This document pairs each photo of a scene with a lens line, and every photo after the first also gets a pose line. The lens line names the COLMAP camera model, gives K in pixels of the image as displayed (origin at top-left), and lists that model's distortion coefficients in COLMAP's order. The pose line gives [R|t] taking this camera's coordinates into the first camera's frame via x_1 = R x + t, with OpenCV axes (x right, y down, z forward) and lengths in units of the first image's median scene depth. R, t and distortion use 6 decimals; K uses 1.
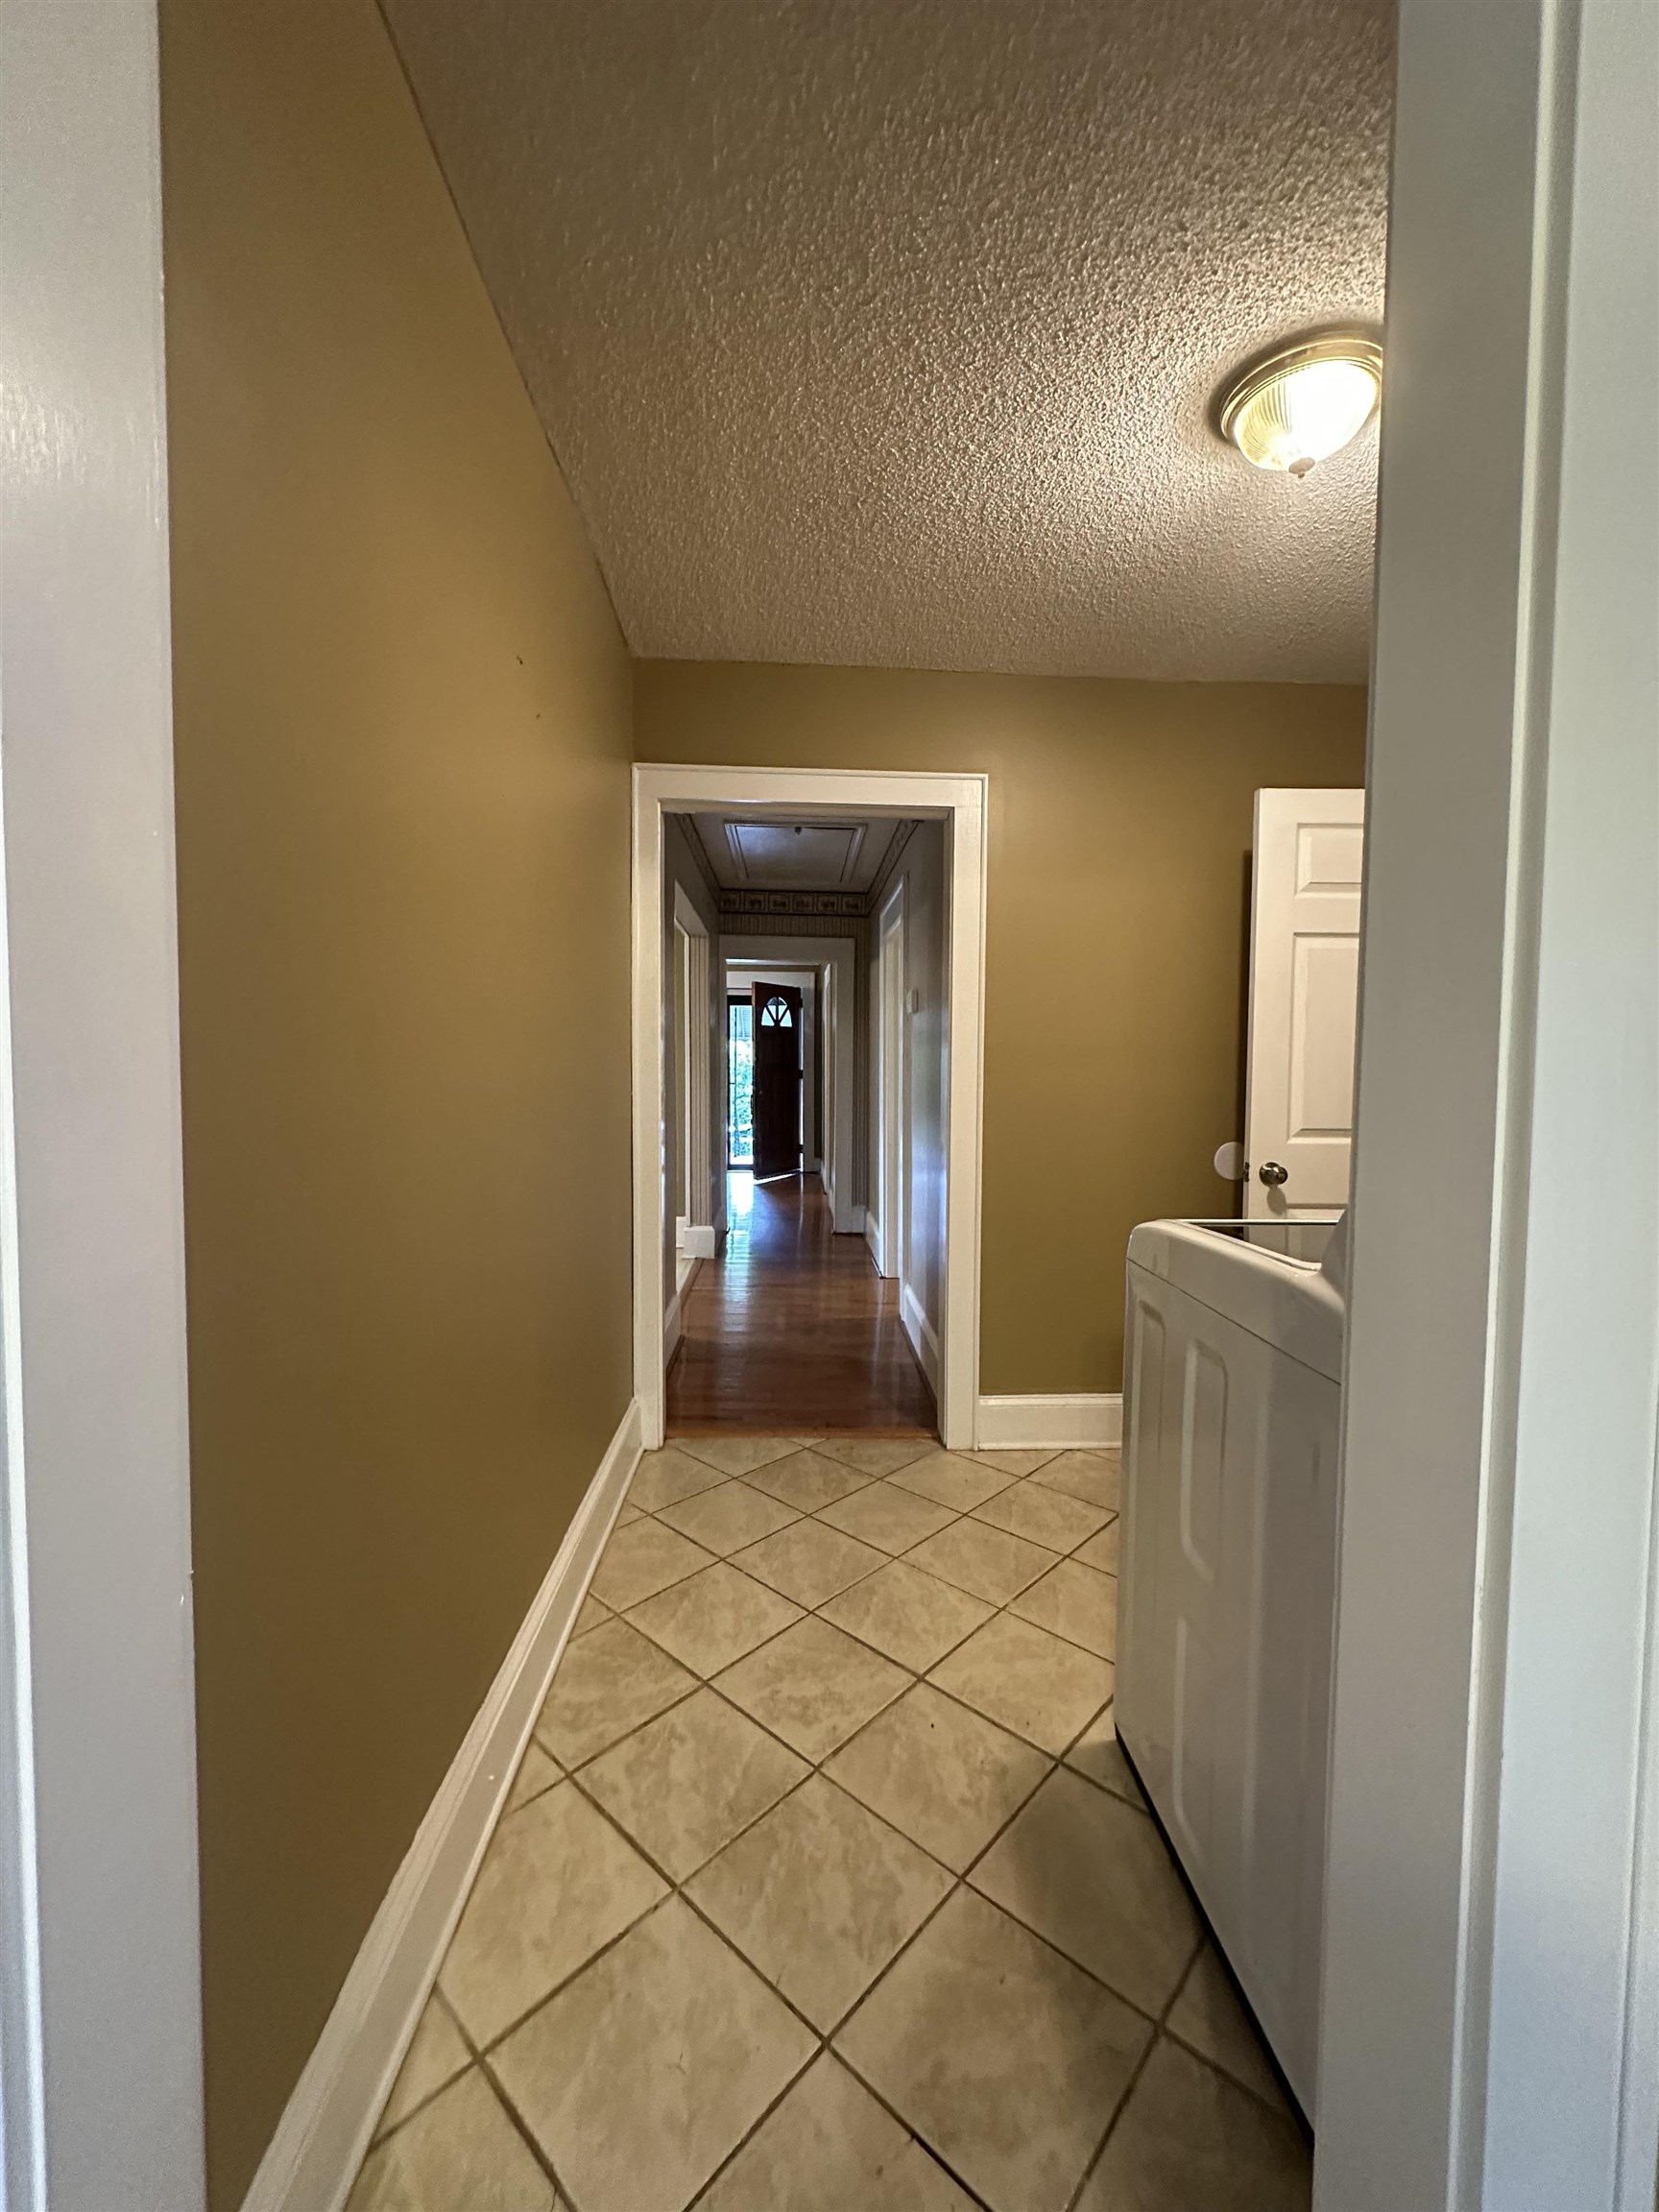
lens RADIAL K [[886.8, 0, 840.3], [0, 886.8, 1103.6], [0, 0, 1]] dist [-0.003213, 0.001166]
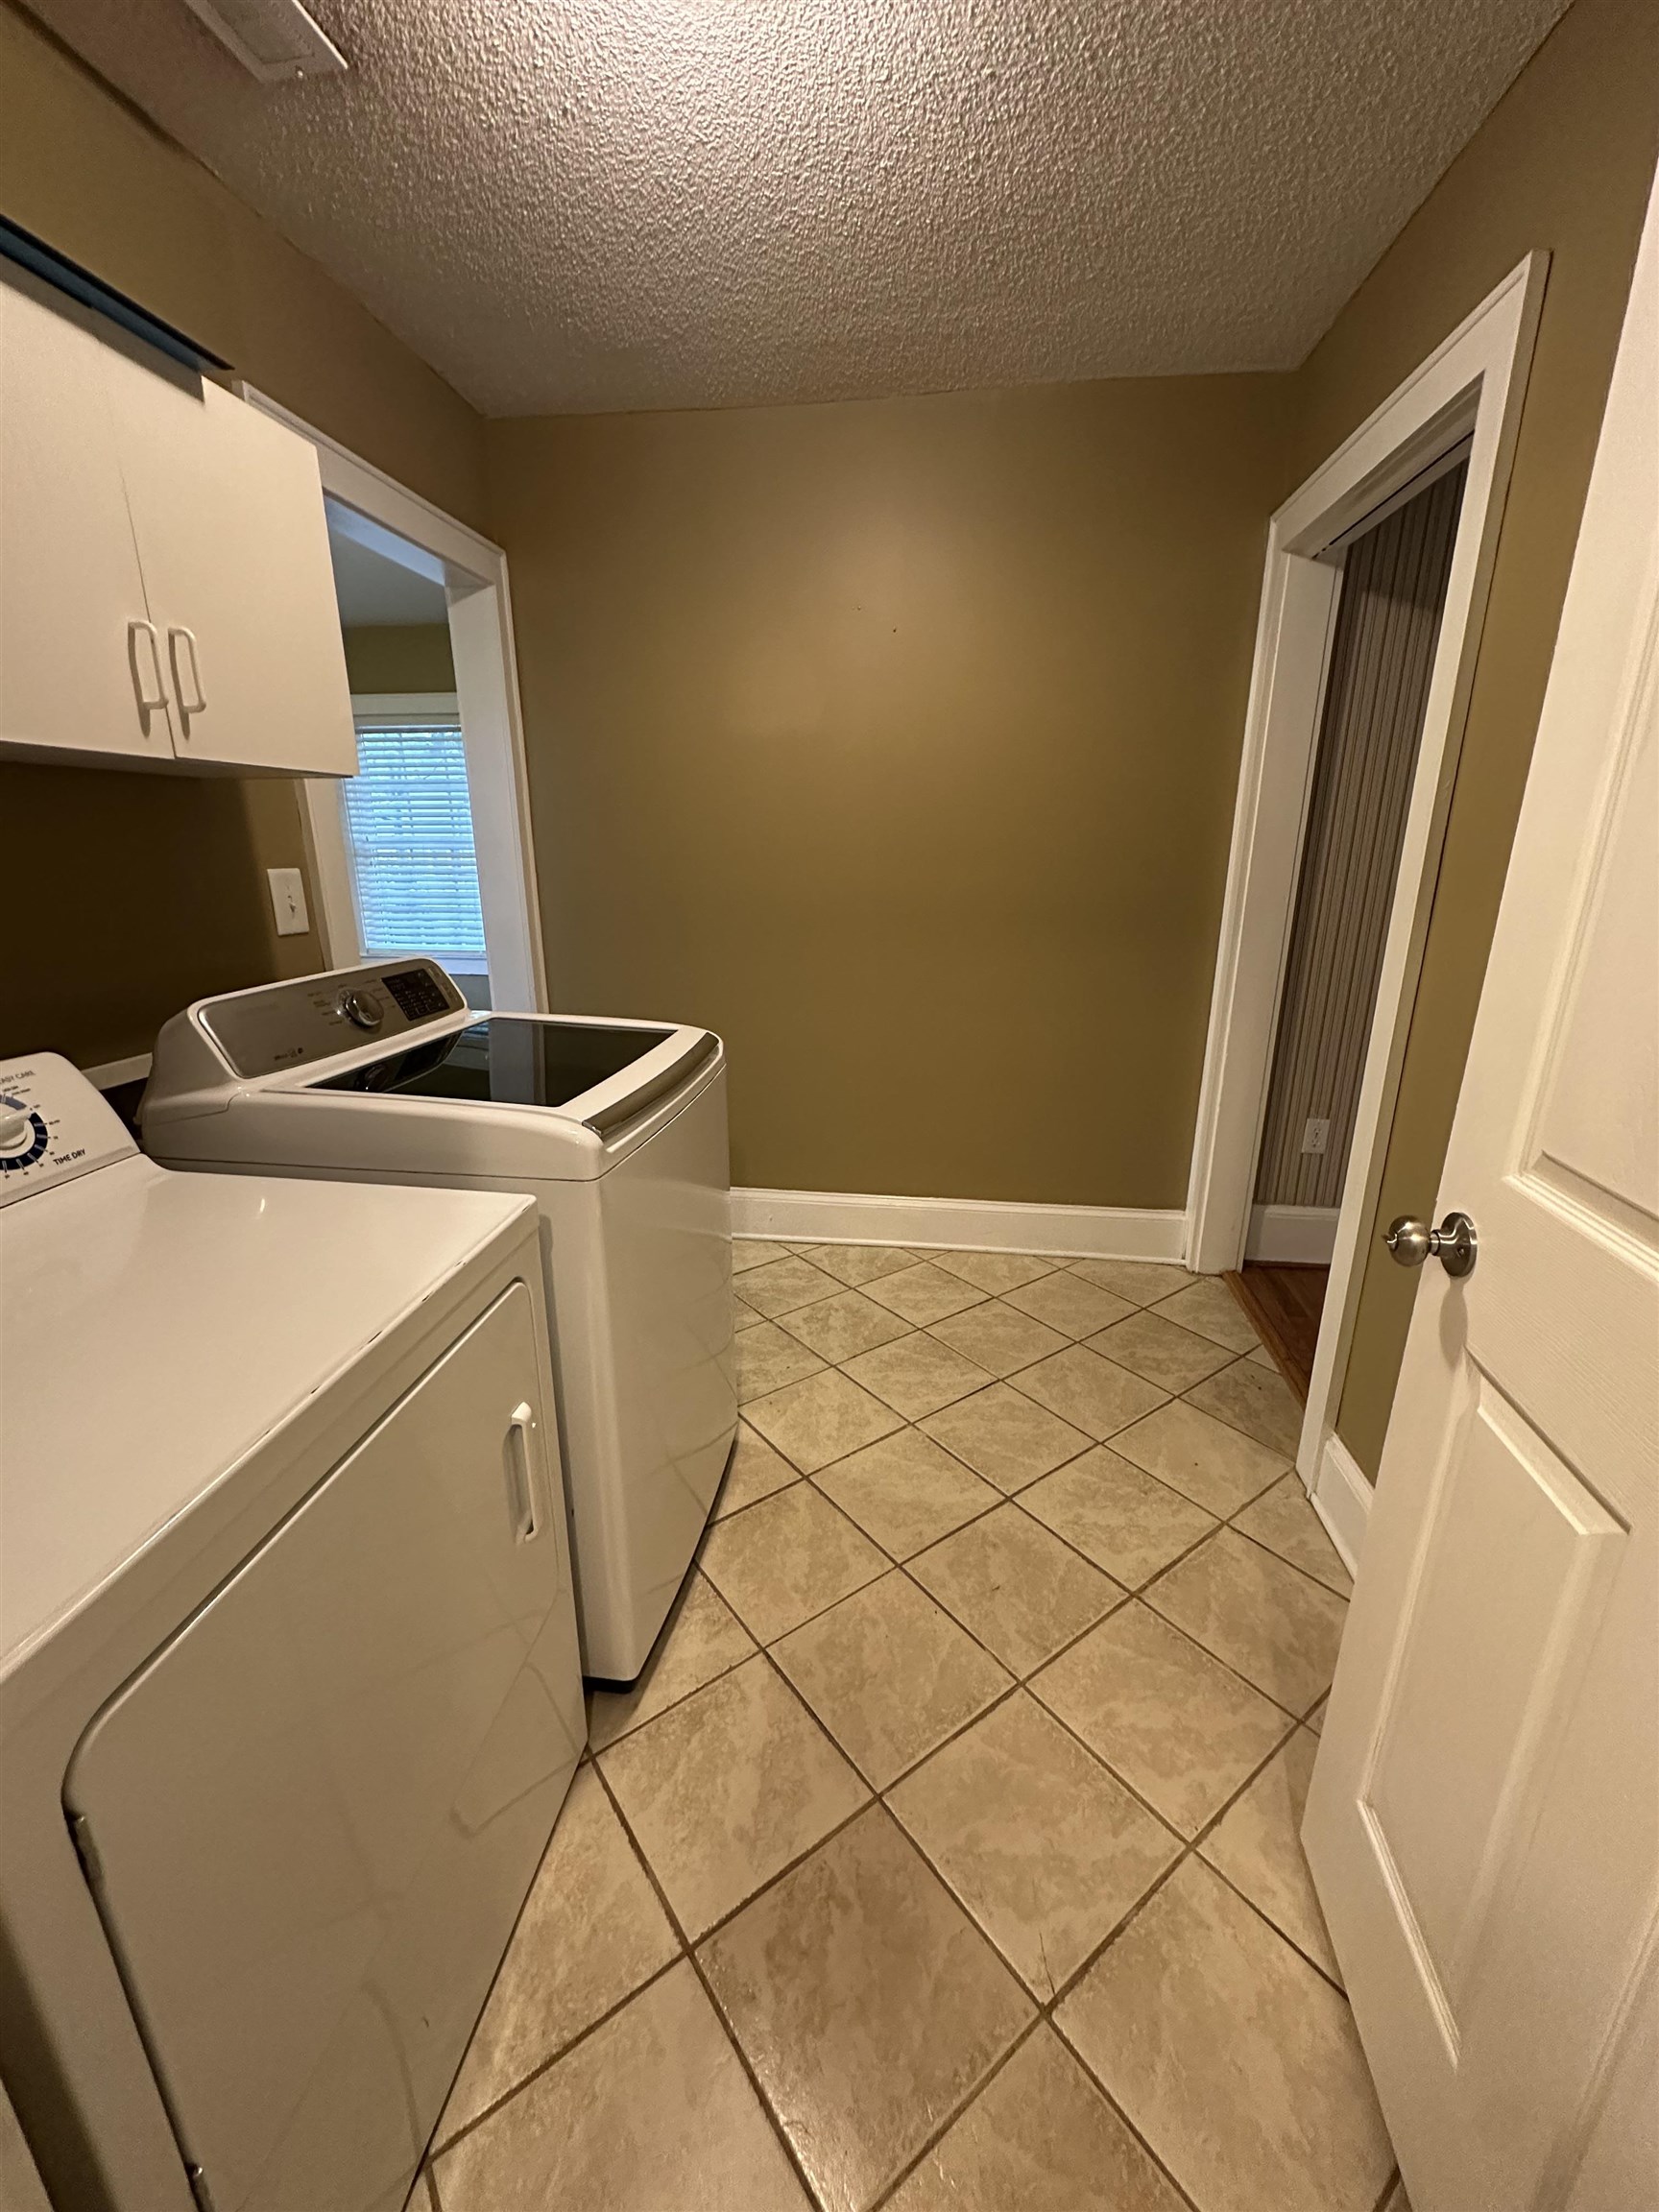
lens RADIAL K [[886.8, 0, 836.4], [0, 886.8, 1106.9], [0, 0, 1]] dist [-0.003213, 0.001166]
pose [[-0.183436, 0.266640, -0.946179, 1.317444], [-0.052573, 0.958473, 0.280297, -0.092609], [0.981625, 0.101160, -0.161800, 1.264222]]
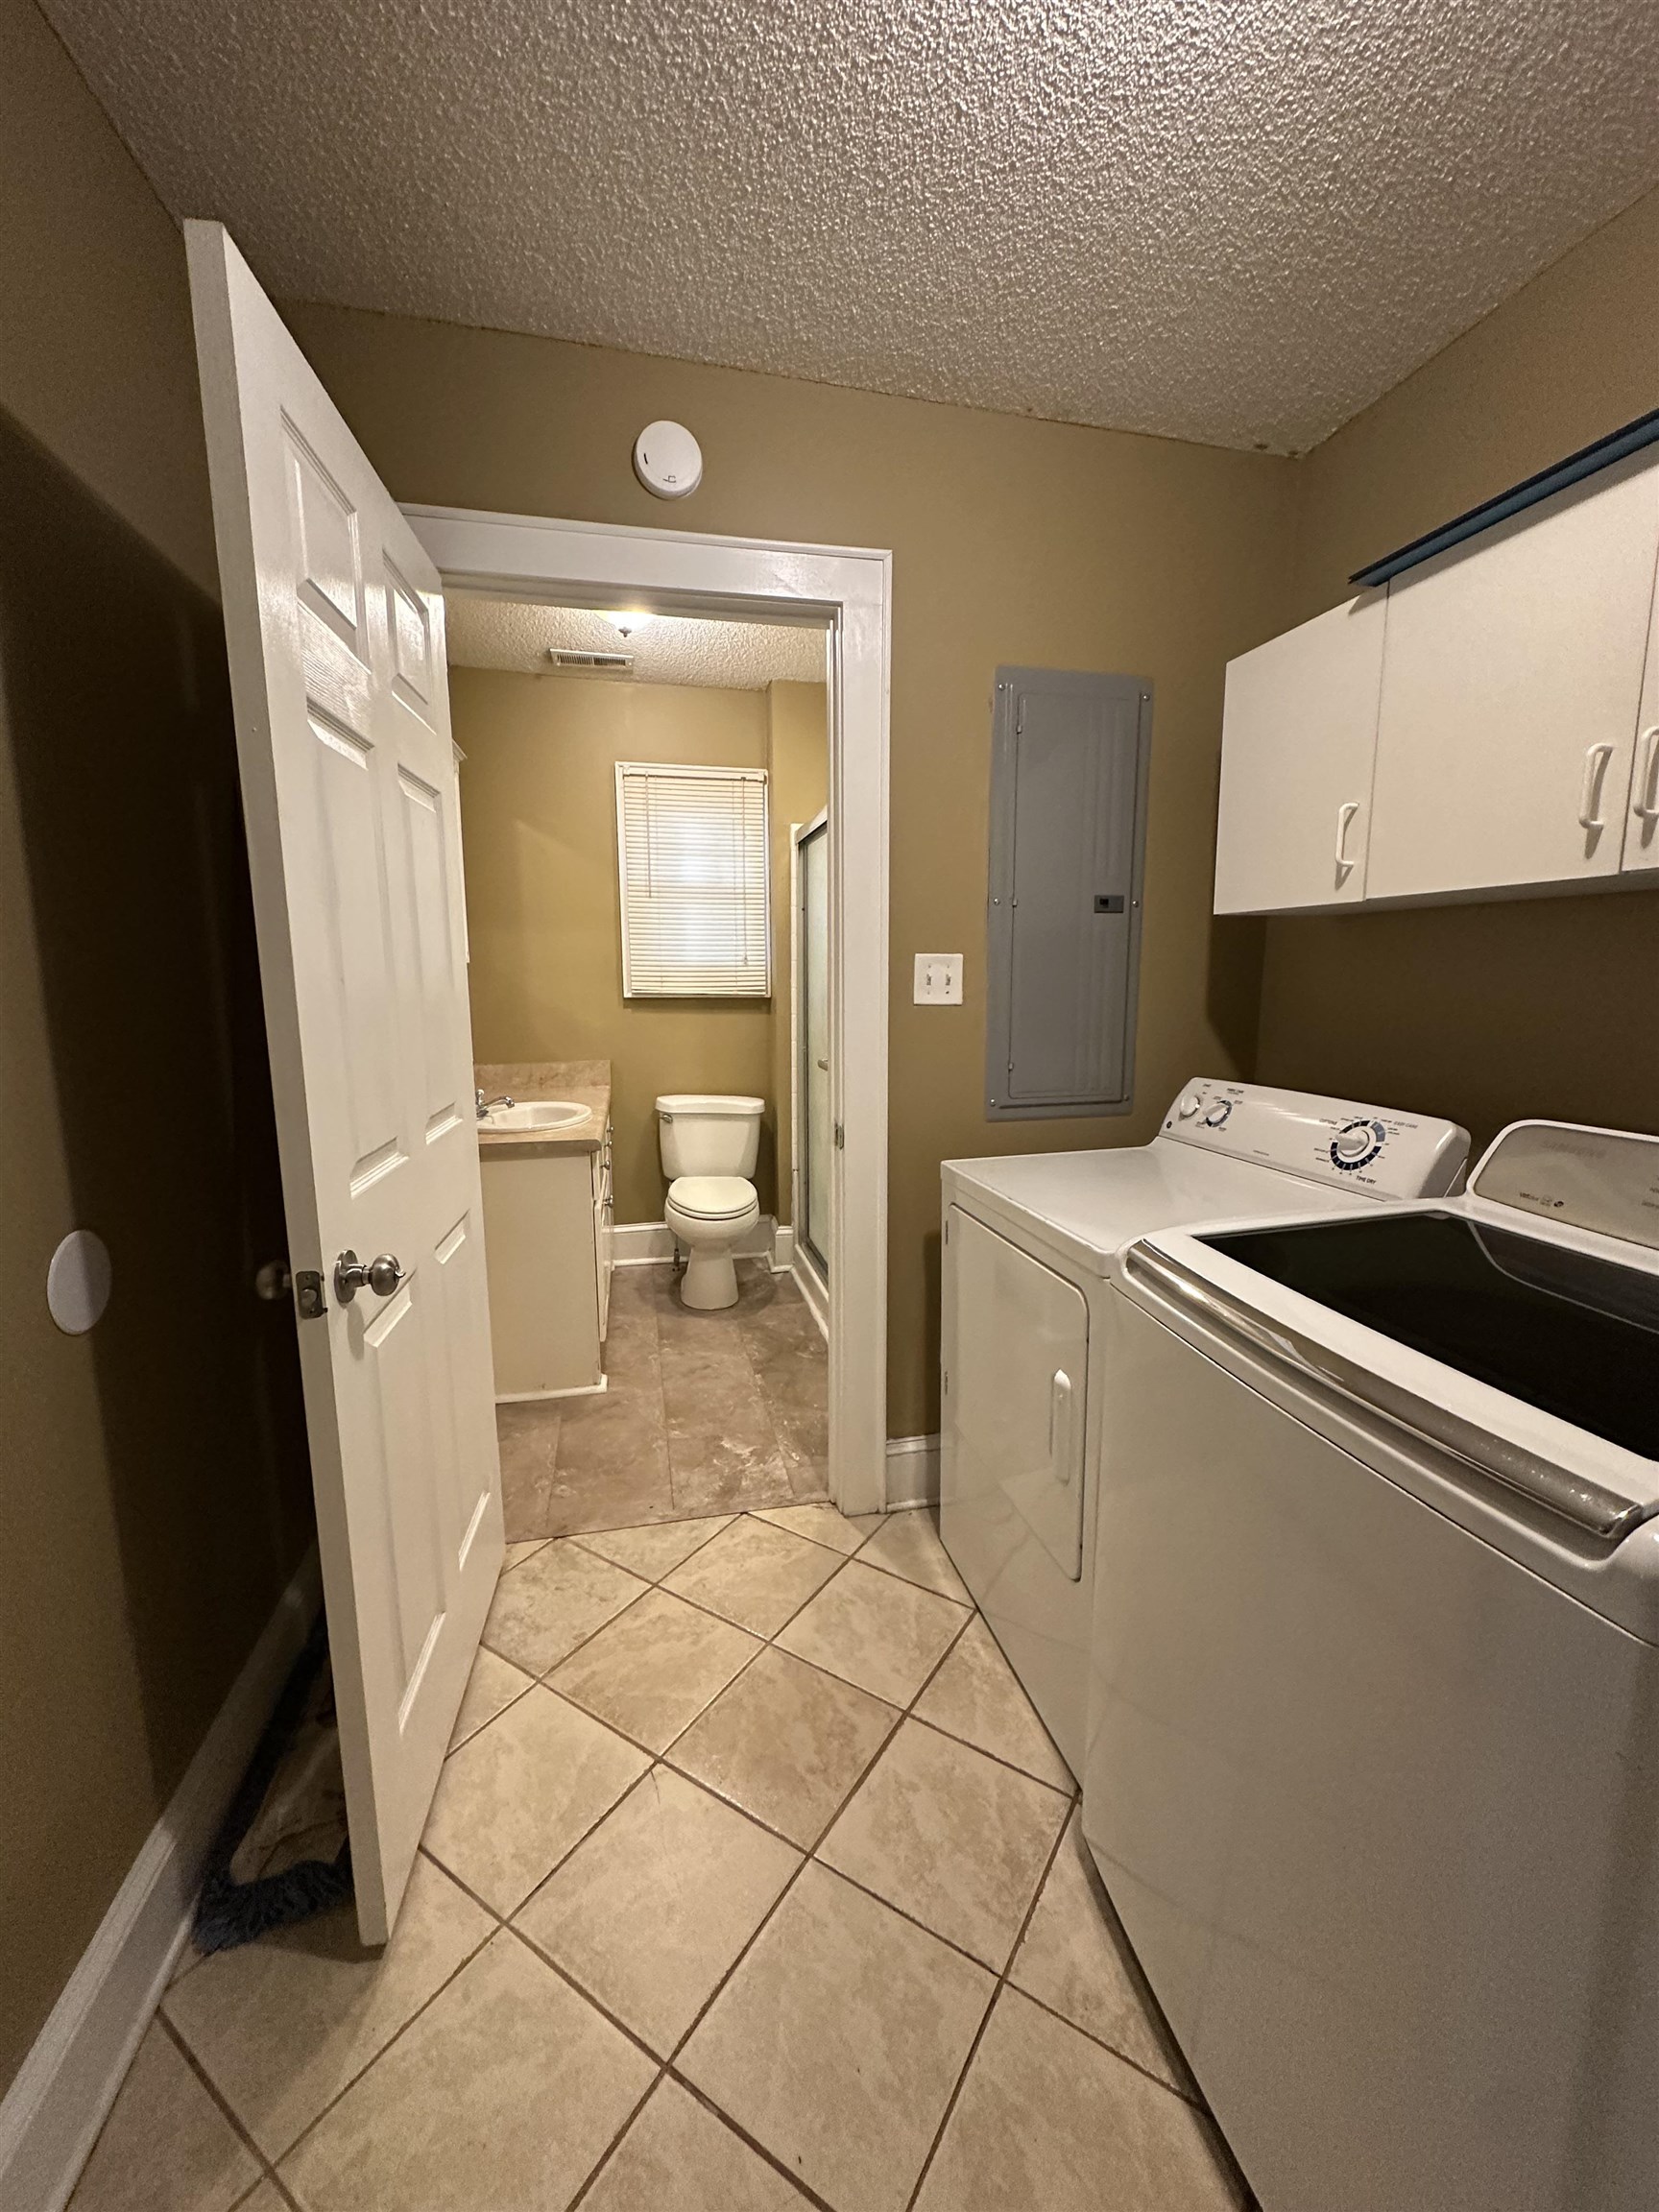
lens RADIAL K [[886.8, 0, 830.5], [0, 886.8, 1106.4], [0, 0, 1]] dist [-0.003213, 0.001166]
pose [[-0.160157, -0.161018, 0.973870, 0.069900], [0.044376, 0.984434, 0.170063, -0.101383], [-0.986093, 0.070453, -0.150519, 1.289351]]
